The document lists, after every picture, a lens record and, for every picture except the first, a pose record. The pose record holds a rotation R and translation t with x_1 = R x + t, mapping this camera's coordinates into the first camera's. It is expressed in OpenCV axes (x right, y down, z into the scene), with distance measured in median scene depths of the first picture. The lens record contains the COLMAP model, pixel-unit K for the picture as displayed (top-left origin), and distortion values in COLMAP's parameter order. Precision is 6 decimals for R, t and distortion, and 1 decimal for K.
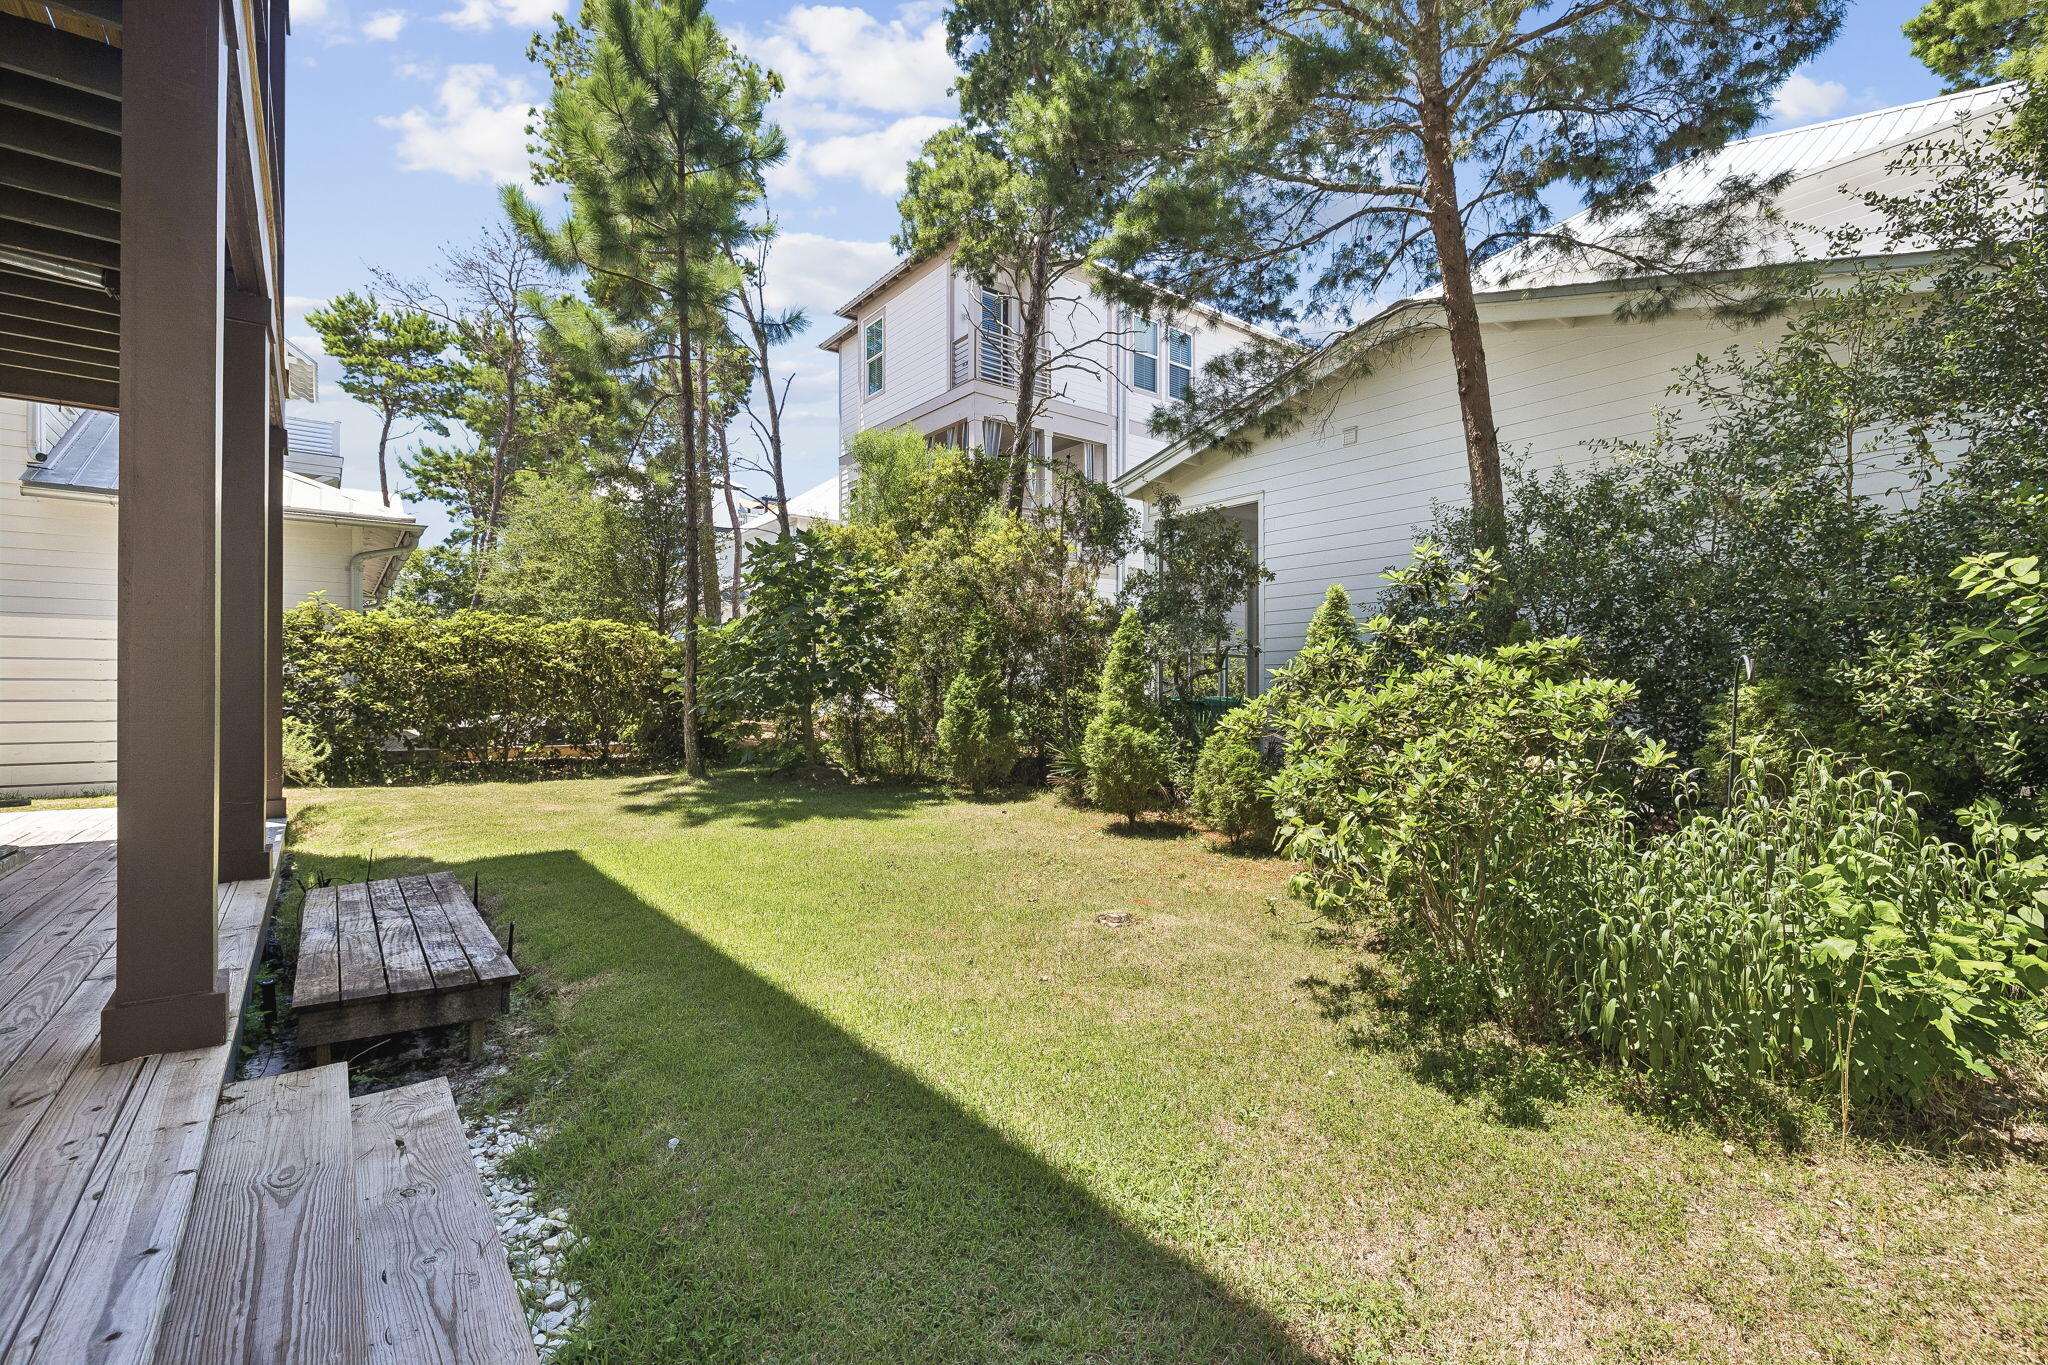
lens RADIAL K [[905.7, 0, 1024.0], [0, 905.7, 682.5], [0, 0, 1]] dist [0.000377, -0.000059]
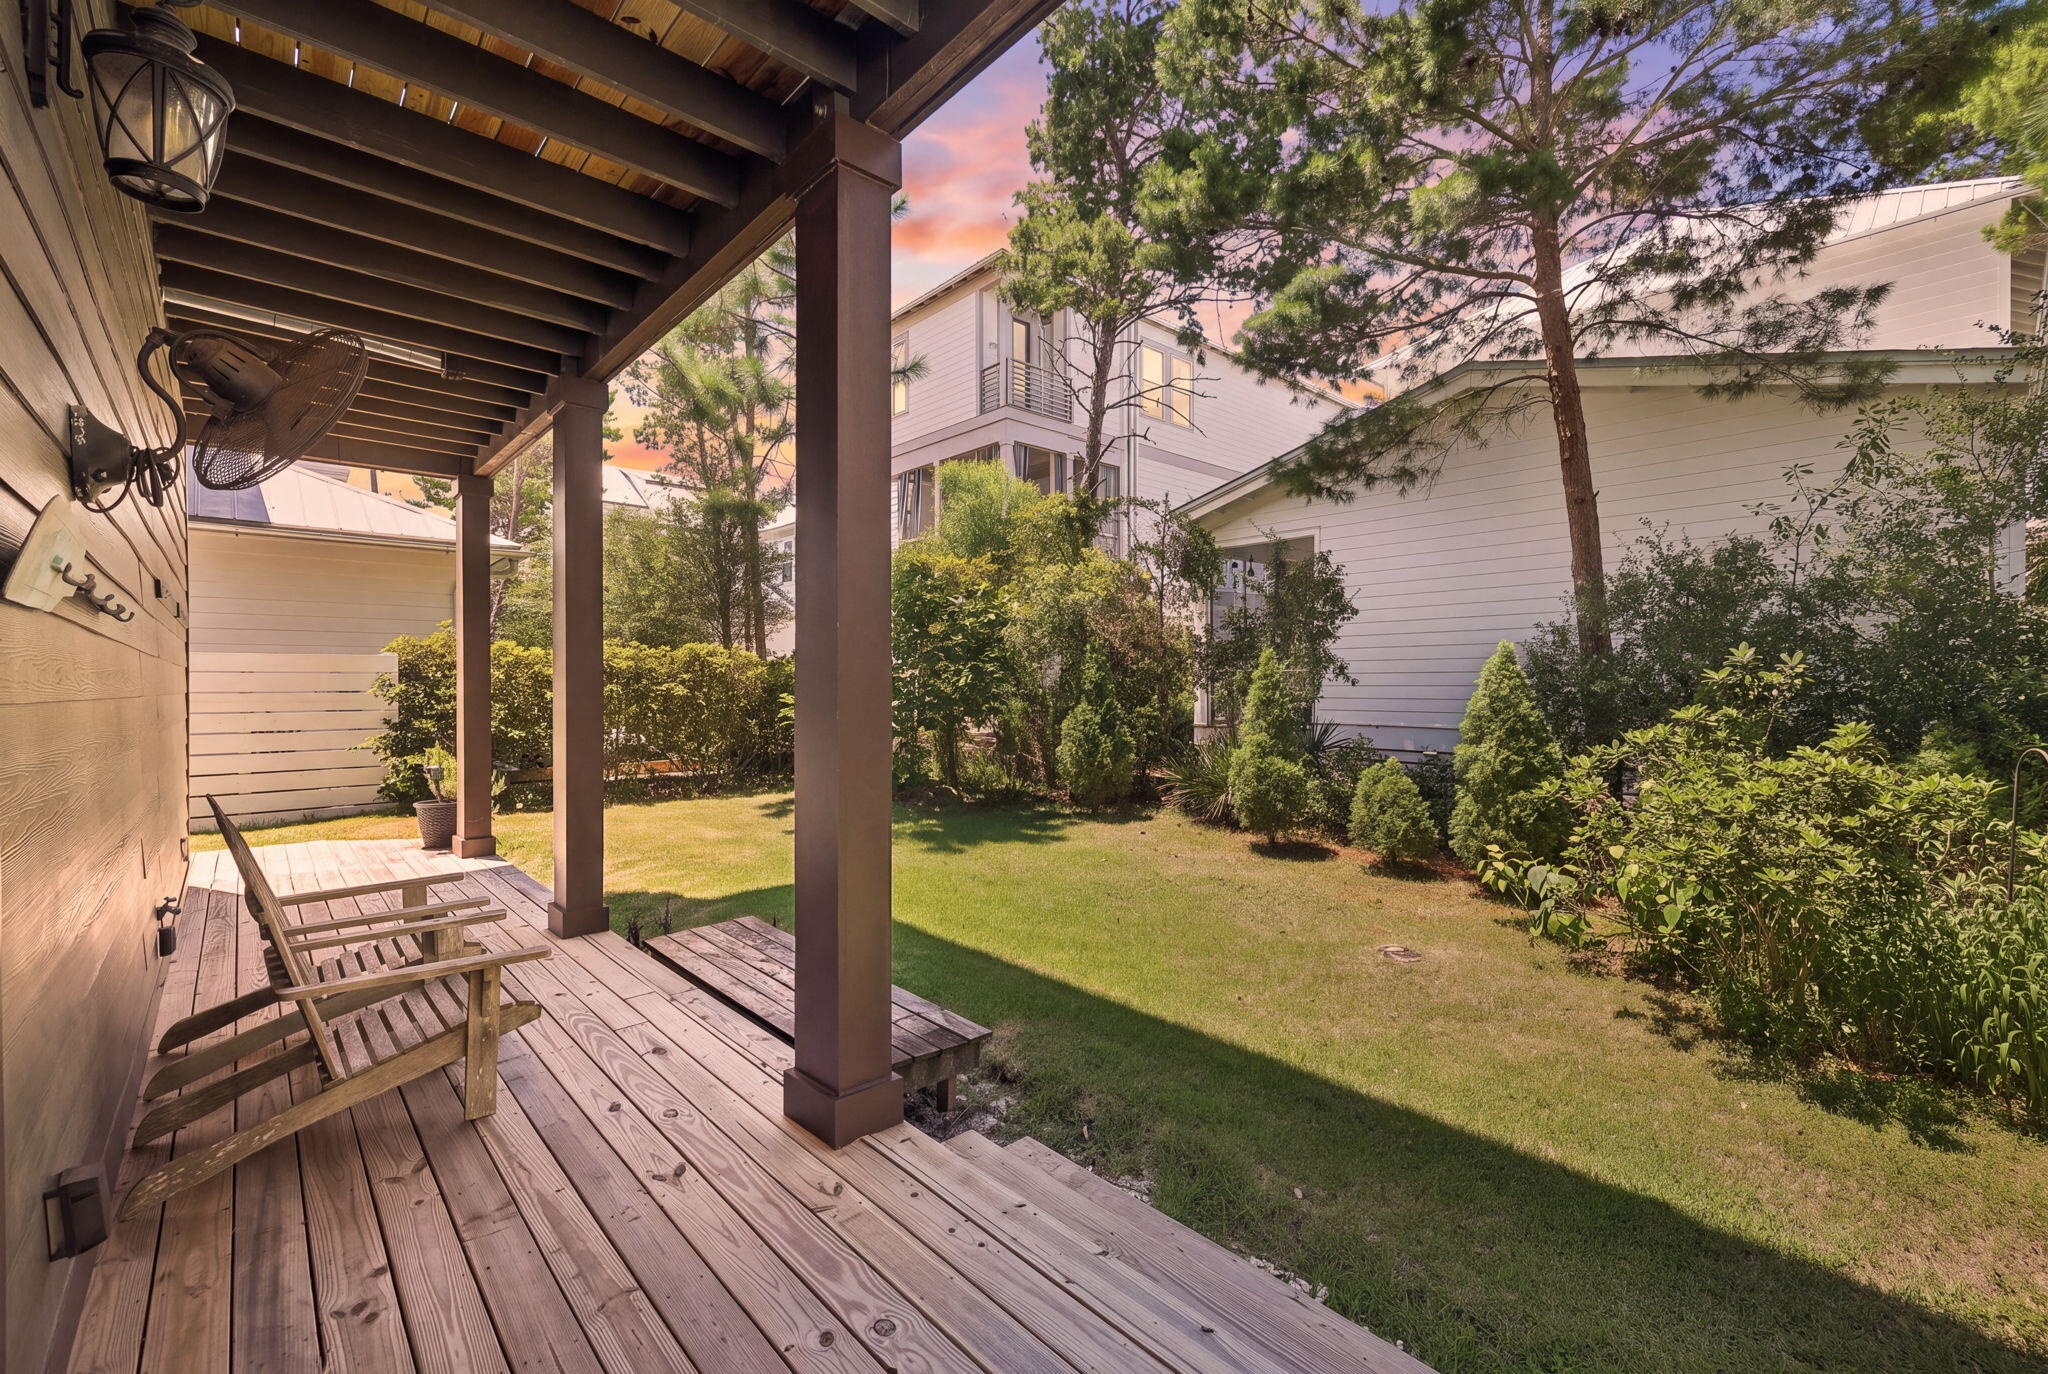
lens RADIAL K [[862.5, 0, 1024.0], [0, 862.5, 687.0], [0, 0, 1]] dist [0.006814, 0.000361]
pose [[0.997484, -0.002165, 0.070857, -0.289863], [0.001137, 0.999894, 0.014541, -0.059145], [-0.070881, -0.014424, 0.997380, -0.032664]]
